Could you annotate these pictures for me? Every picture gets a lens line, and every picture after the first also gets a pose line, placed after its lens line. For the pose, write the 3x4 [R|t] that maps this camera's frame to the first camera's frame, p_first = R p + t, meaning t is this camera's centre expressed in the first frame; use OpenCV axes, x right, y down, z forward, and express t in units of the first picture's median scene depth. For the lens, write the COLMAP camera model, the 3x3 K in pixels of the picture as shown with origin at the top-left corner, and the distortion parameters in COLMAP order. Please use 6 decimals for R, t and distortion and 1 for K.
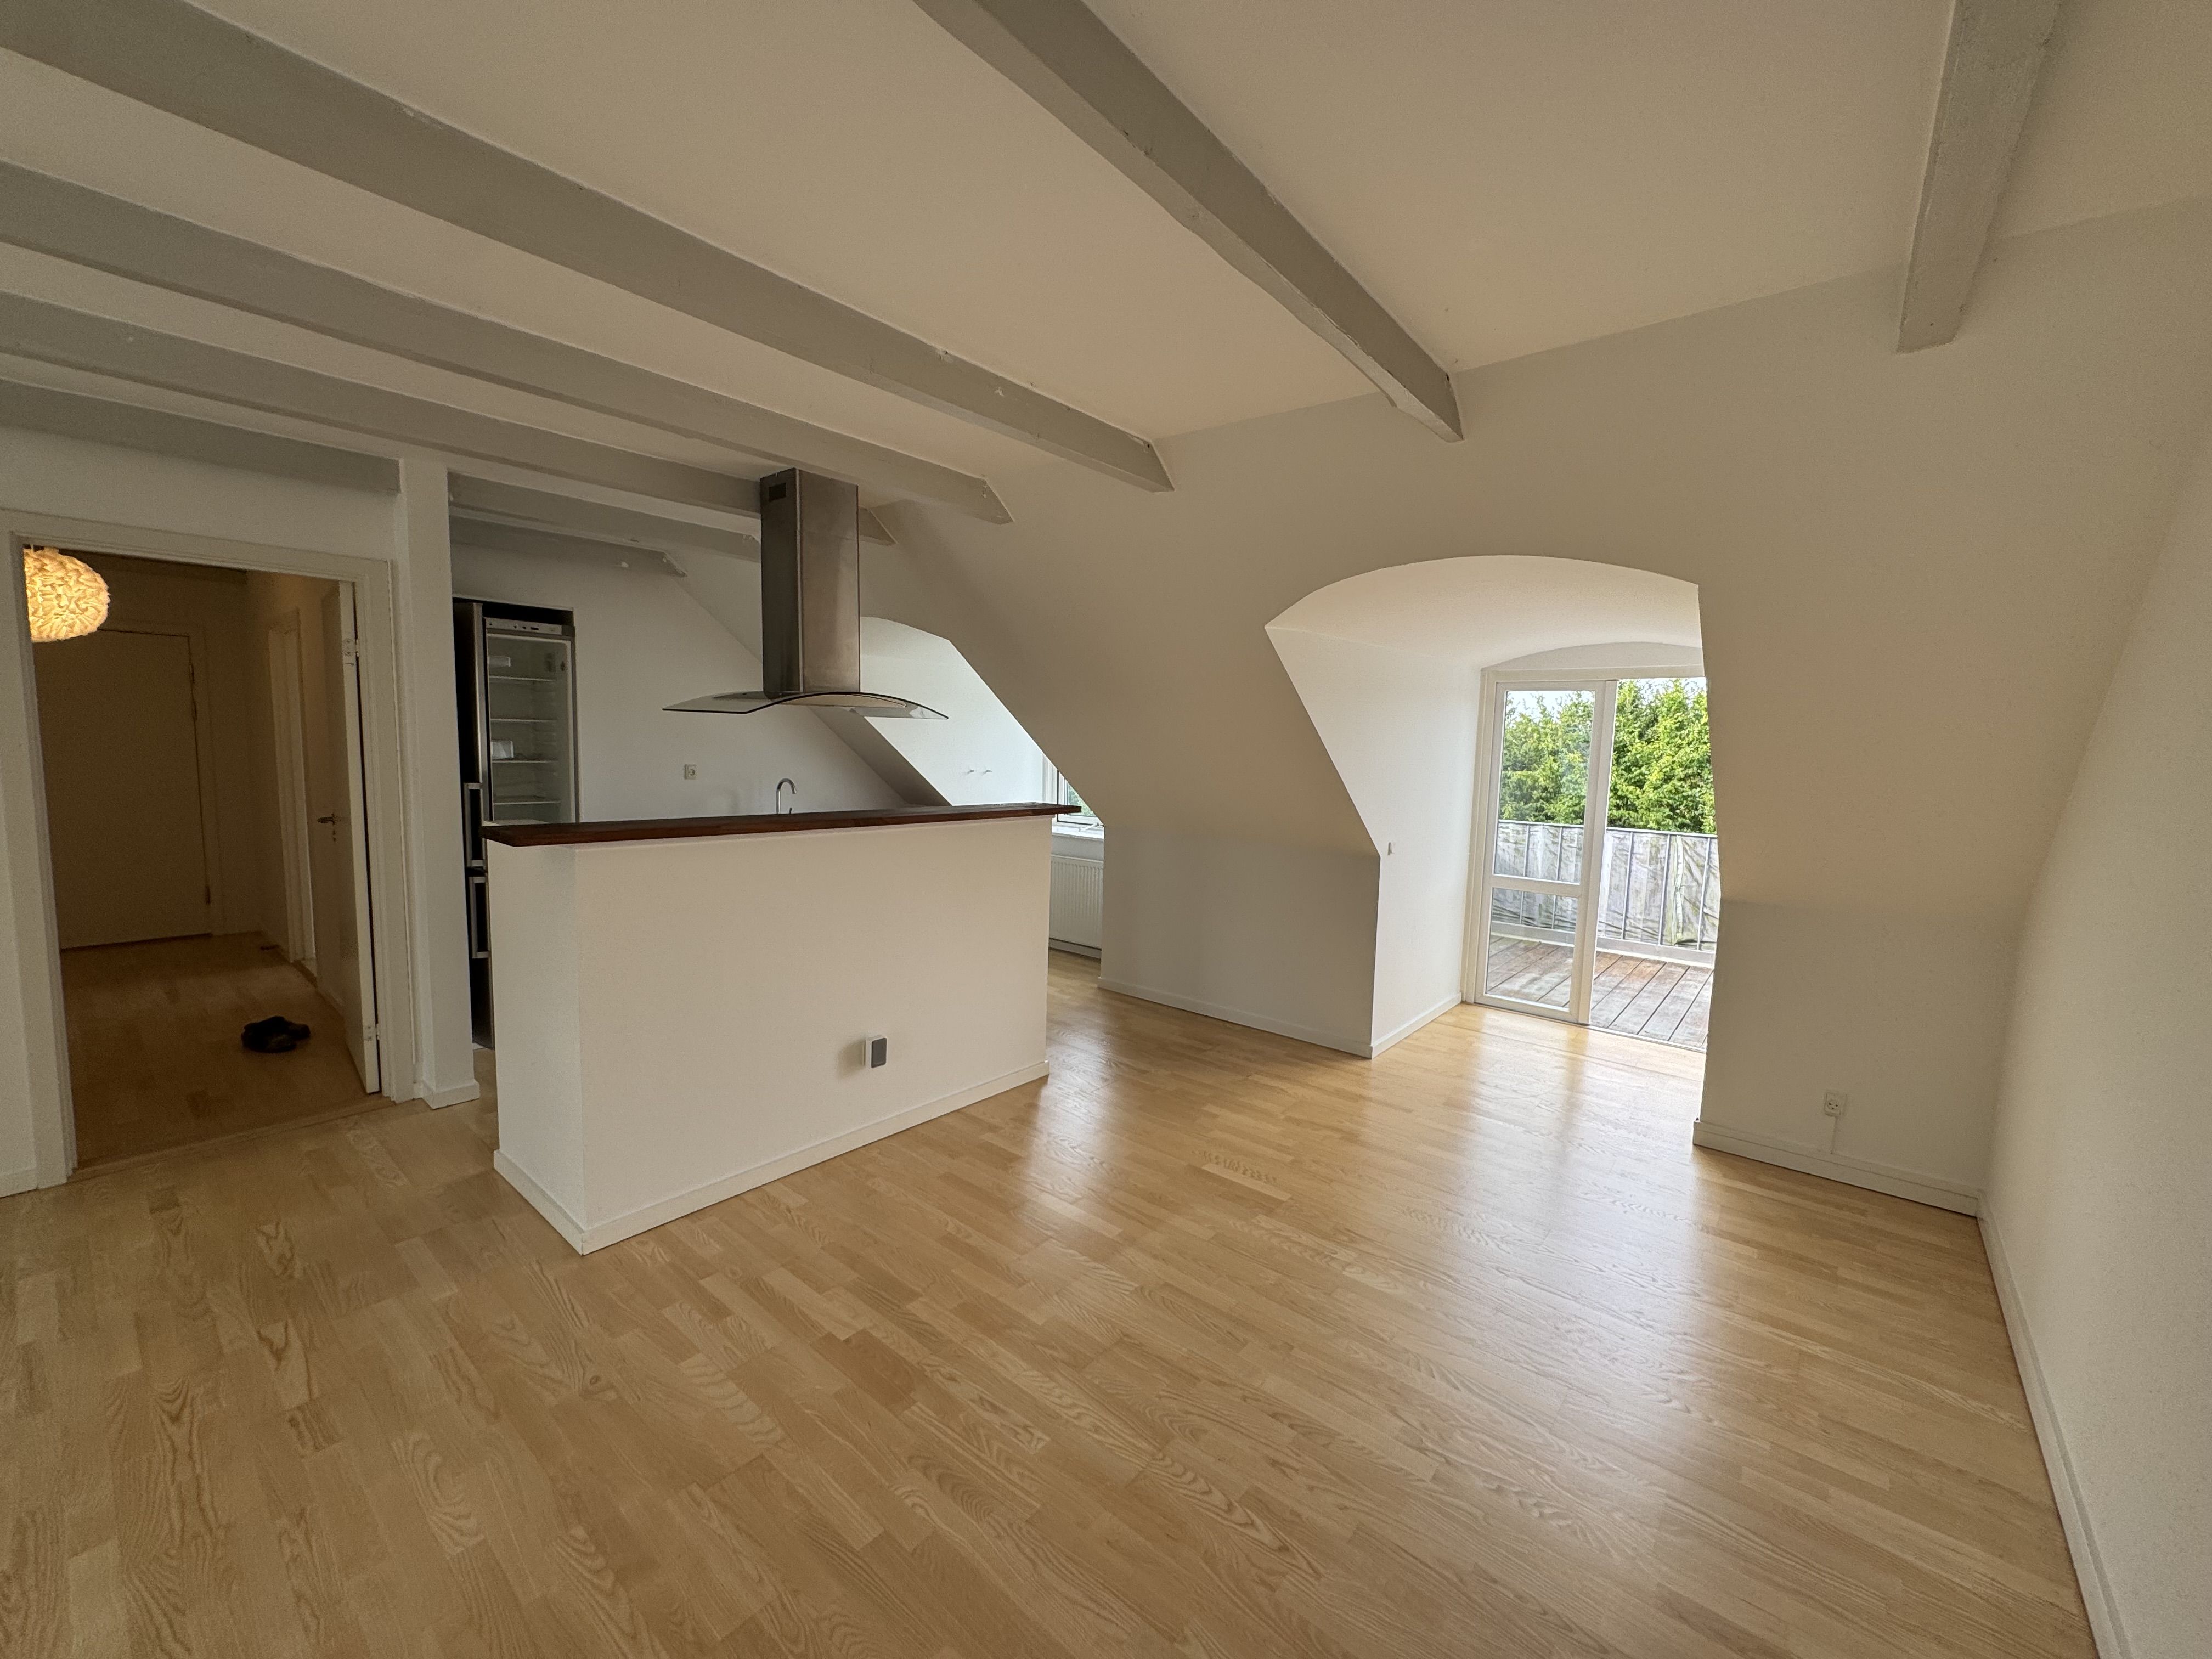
lens RADIAL K [[880.0, 0, 1096.4], [0, 880.0, 829.9], [0, 0, 1]] dist [-0.002075, -0.000620]
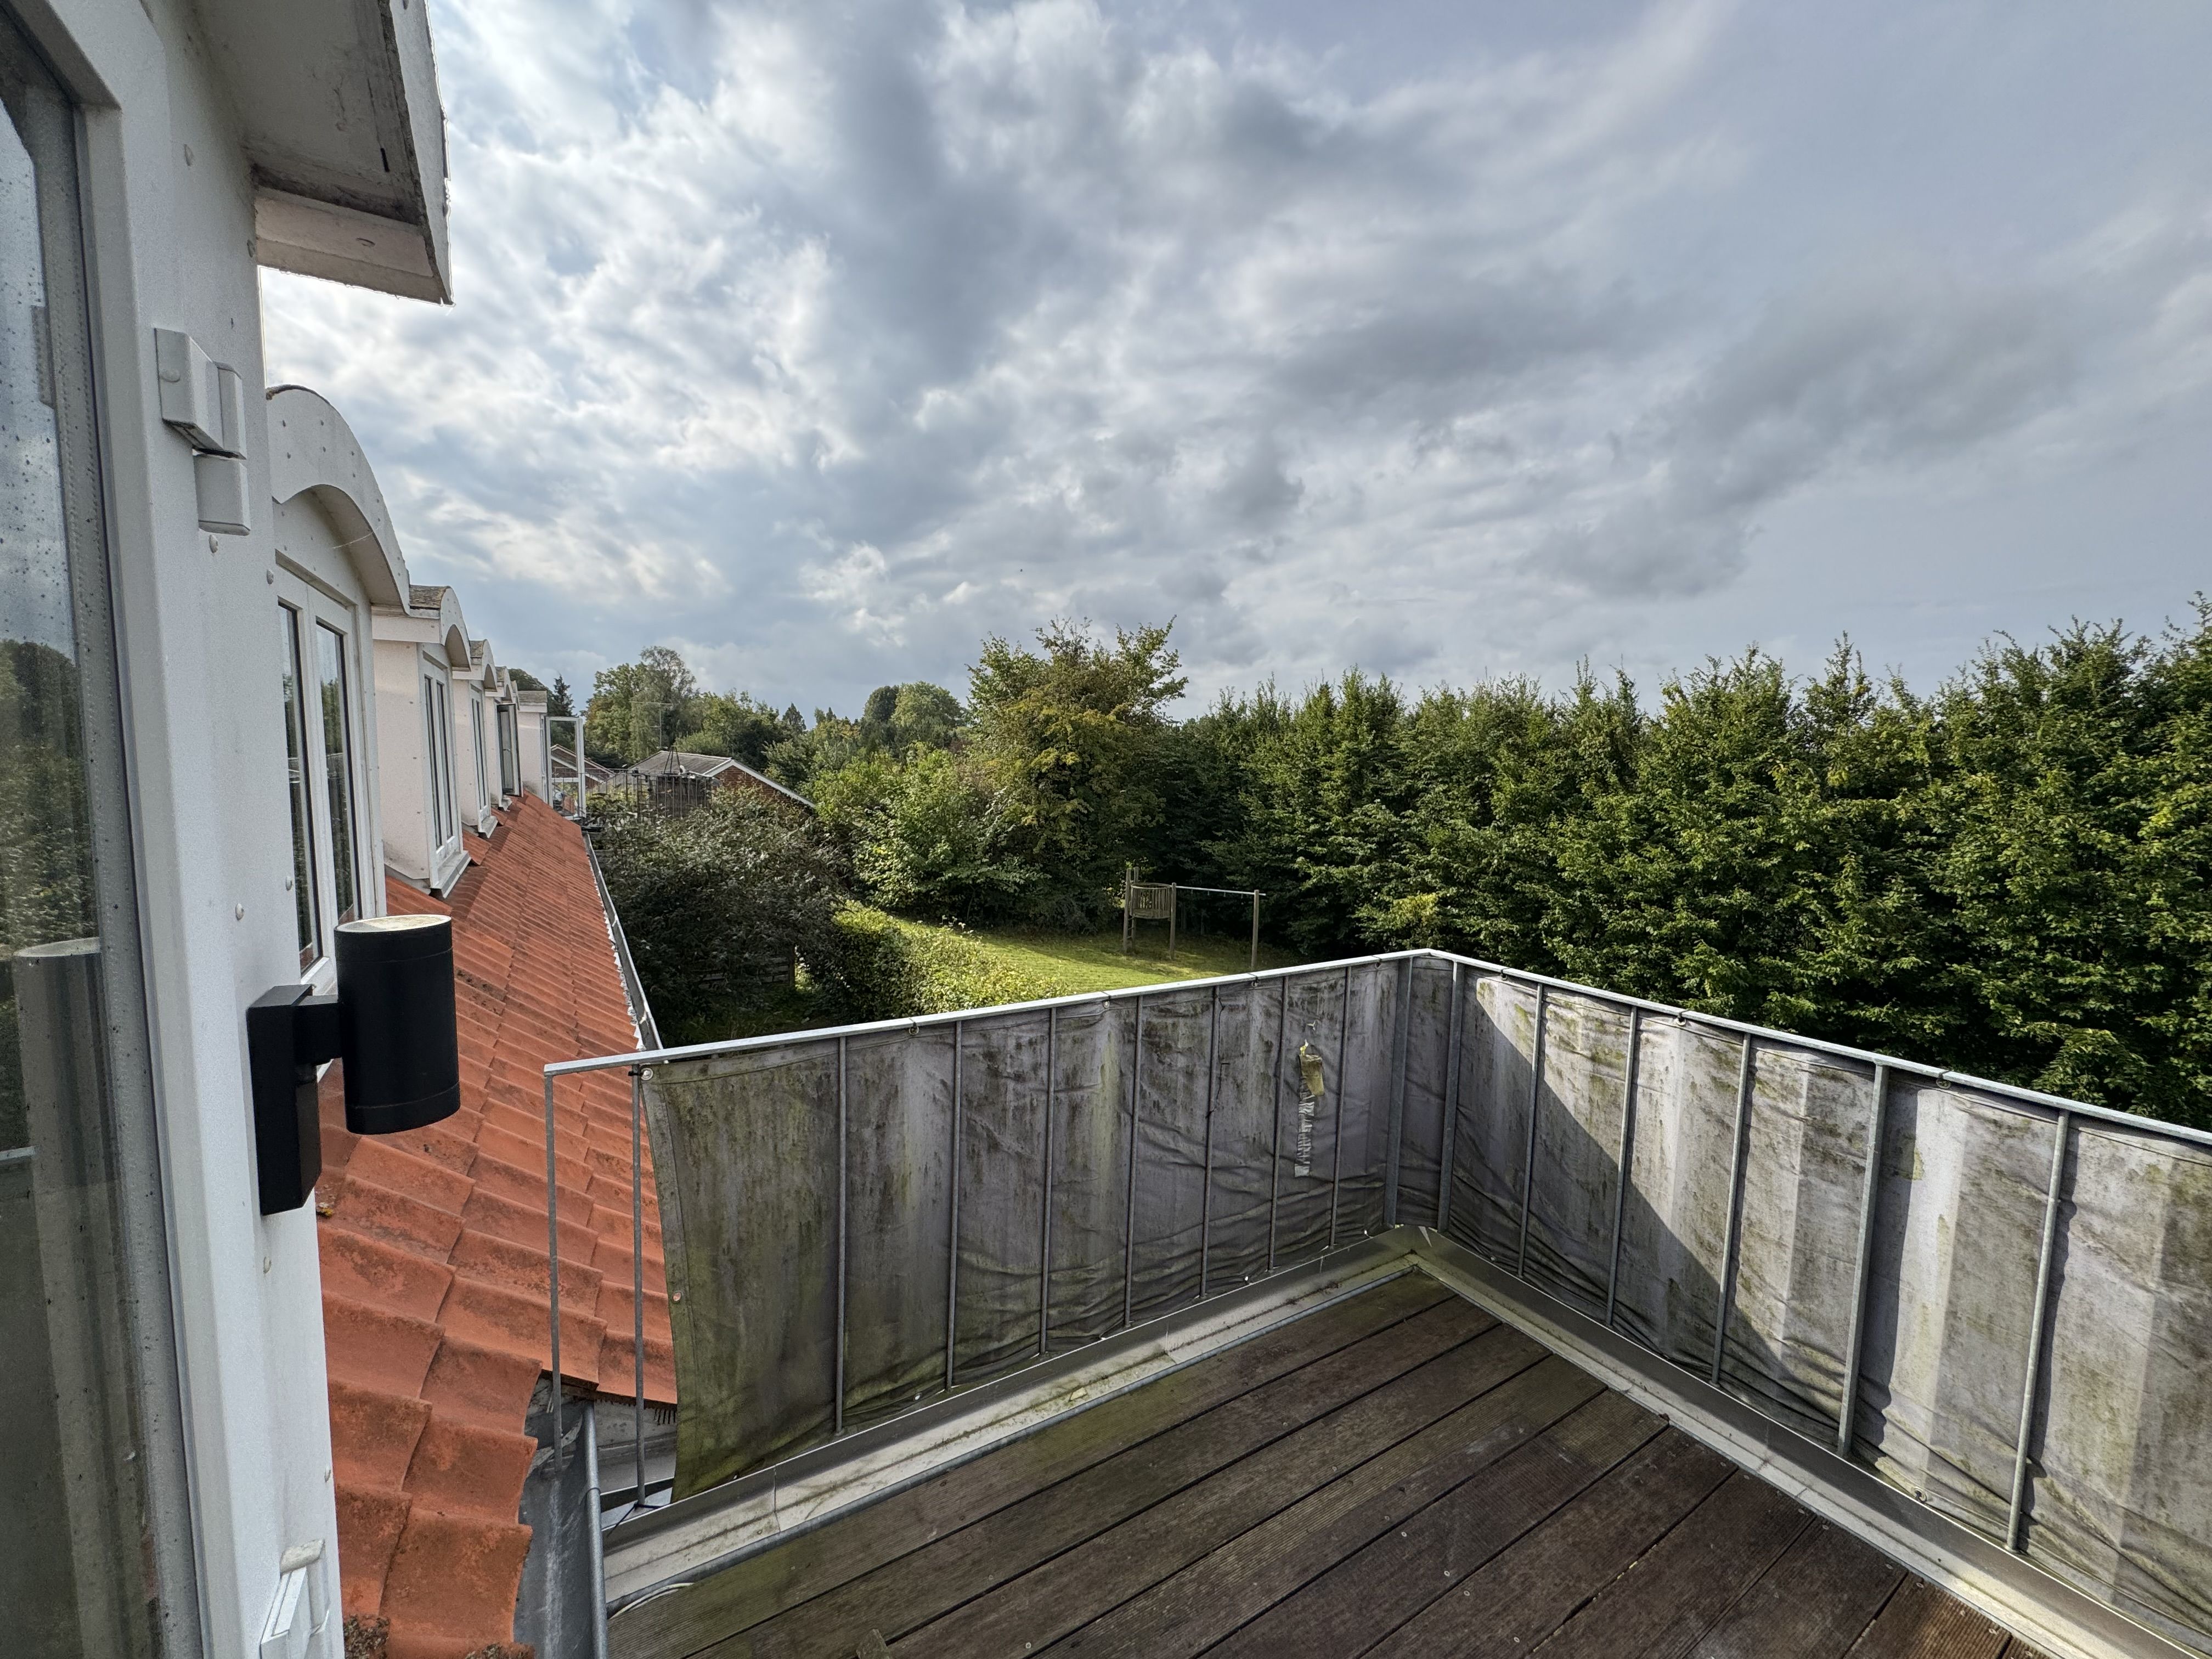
lens RADIAL K [[880.0, 0, 1111.7], [0, 880.0, 833.7], [0, 0, 1]] dist [-0.002075, -0.000620]
pose [[0.953277, 0.016947, -0.301621, 0.357287], [-0.023185, 0.999585, -0.017112, -0.048524], [0.301206, 0.023306, 0.953274, 0.573410]]
